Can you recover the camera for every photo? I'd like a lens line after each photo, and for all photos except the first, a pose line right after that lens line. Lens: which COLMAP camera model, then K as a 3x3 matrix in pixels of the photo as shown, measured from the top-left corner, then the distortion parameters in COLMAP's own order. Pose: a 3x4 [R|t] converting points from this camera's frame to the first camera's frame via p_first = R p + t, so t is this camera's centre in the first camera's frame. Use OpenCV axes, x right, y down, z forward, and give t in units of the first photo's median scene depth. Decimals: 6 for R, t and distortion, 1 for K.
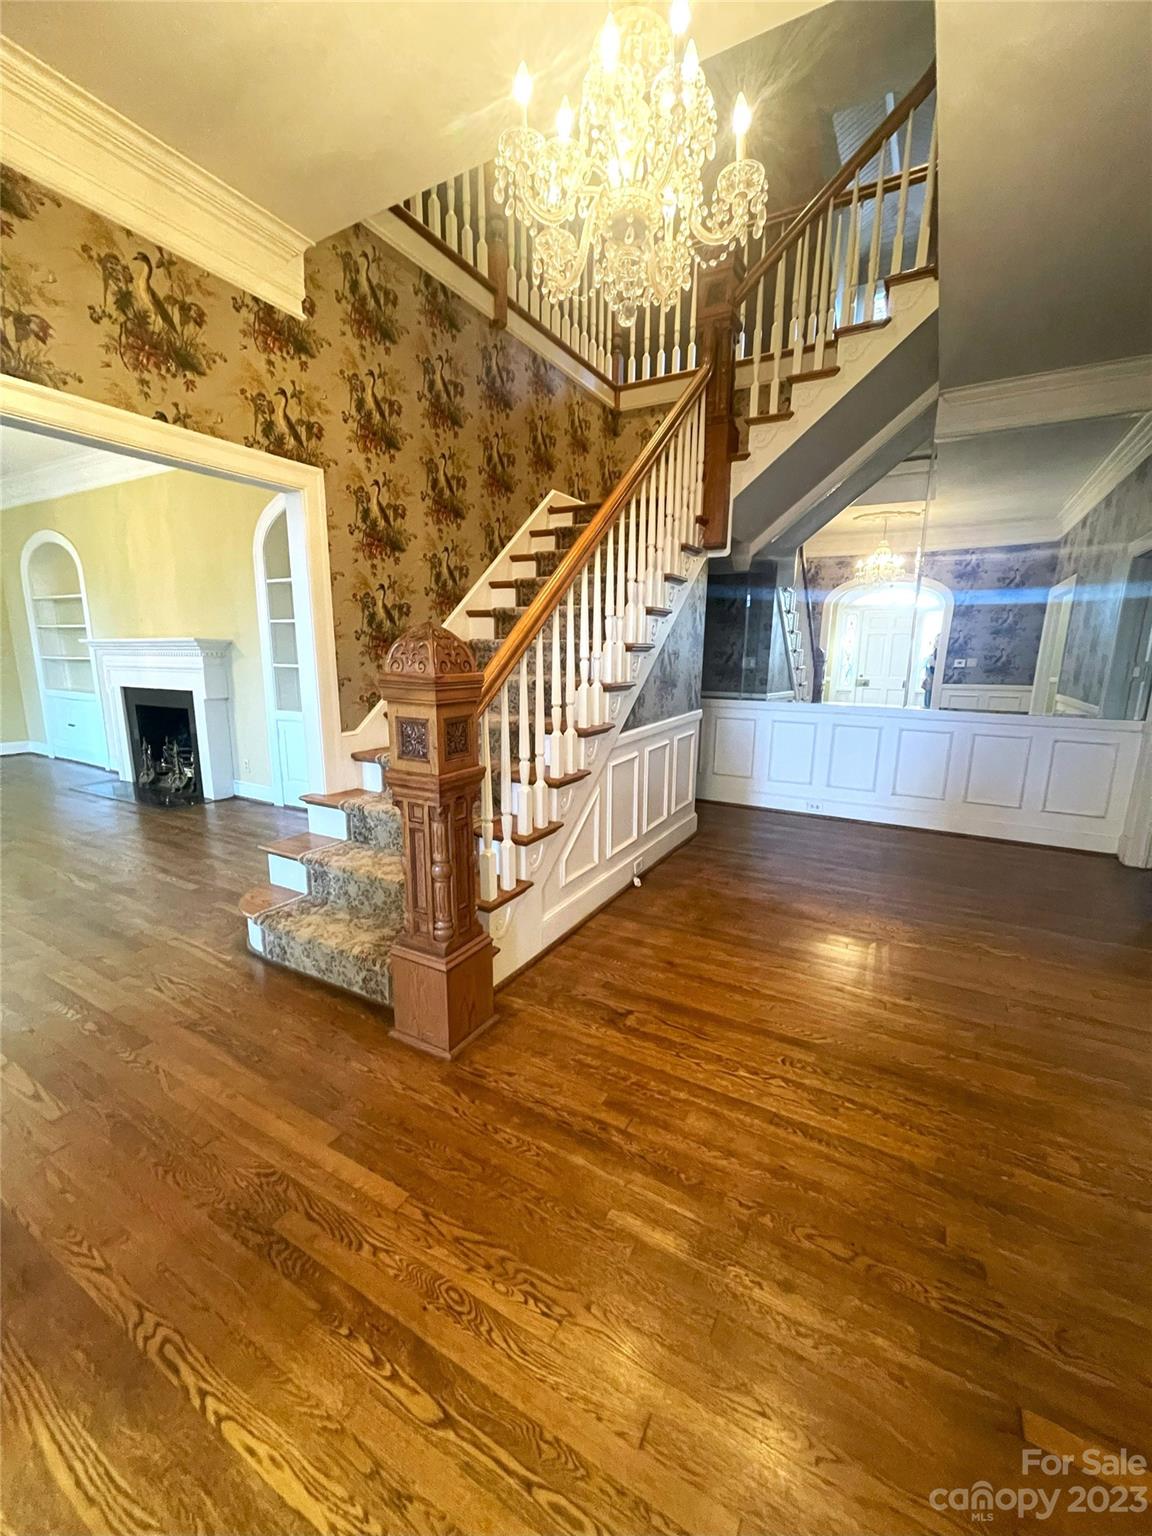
lens RADIAL K [[624.5, 0, 576.0], [0, 624.5, 768.0], [0, 0, 1]] dist [-0.000508, 0.000093]
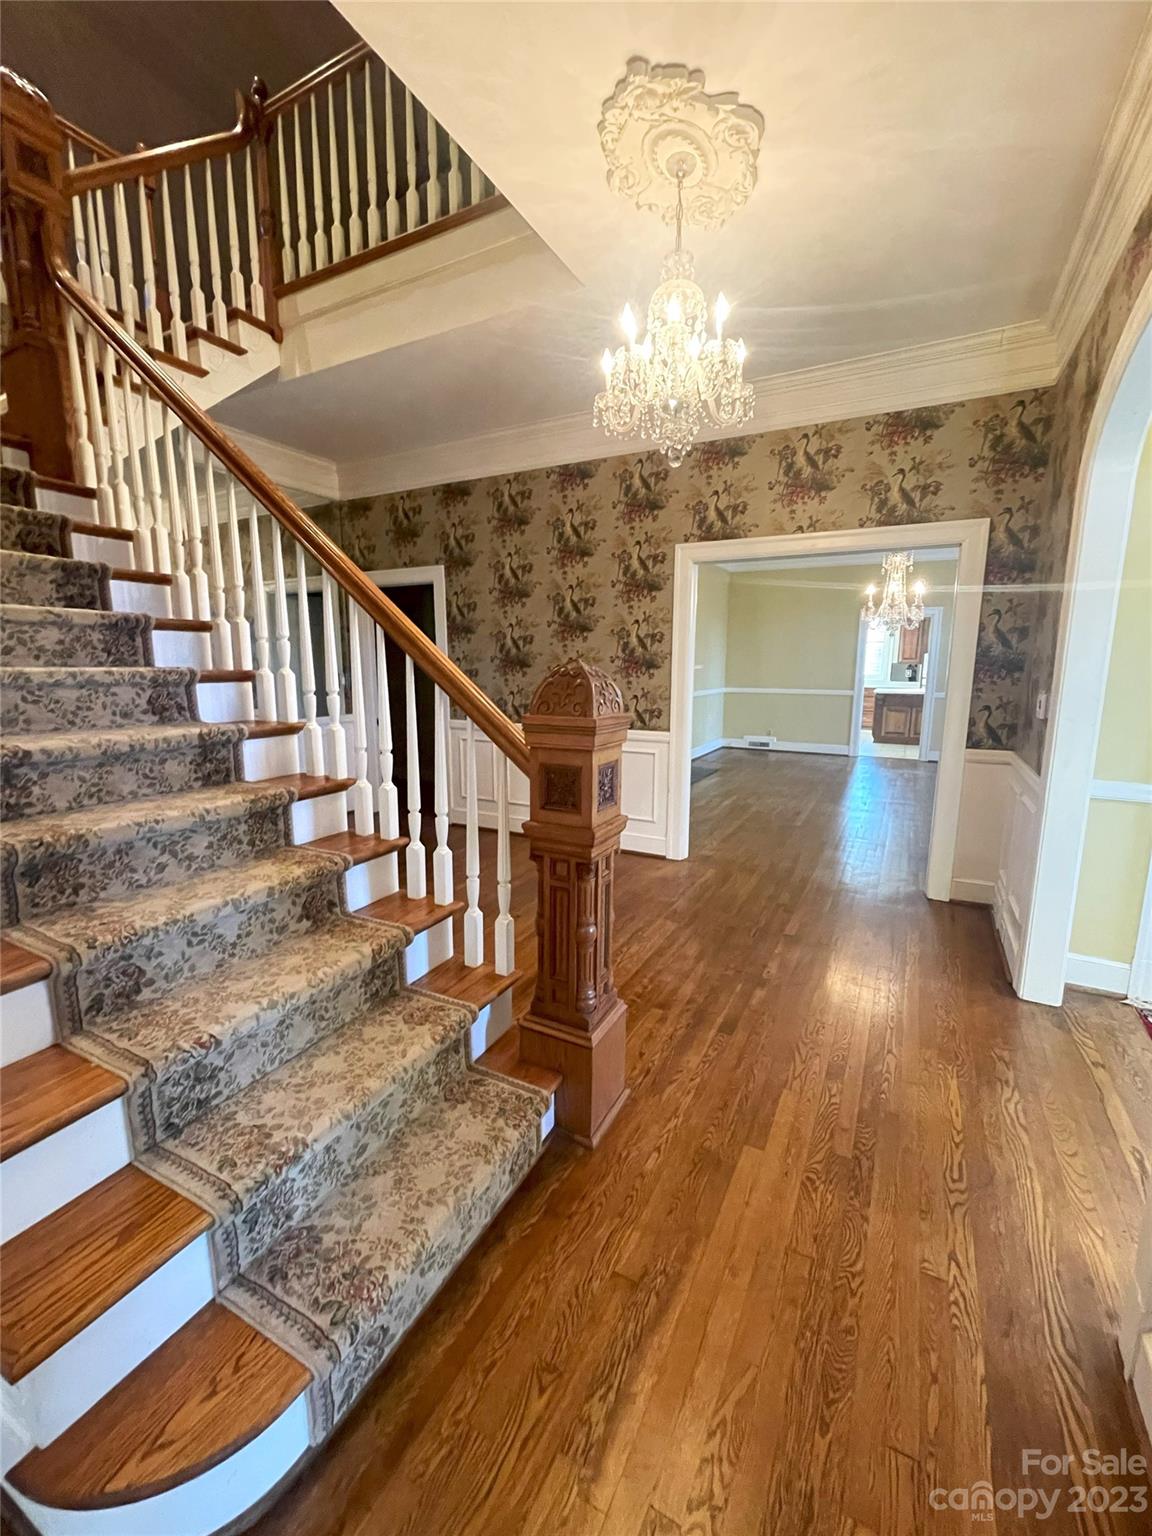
lens RADIAL K [[624.5, 0, 576.0], [0, 624.5, 768.0], [0, 0, 1]] dist [-0.000508, 0.000093]
pose [[-0.028273, -0.175175, 0.984131, -1.440076], [0.179041, 0.967716, 0.177396, -0.306534], [-0.983435, 0.181215, 0.004003, 1.288353]]
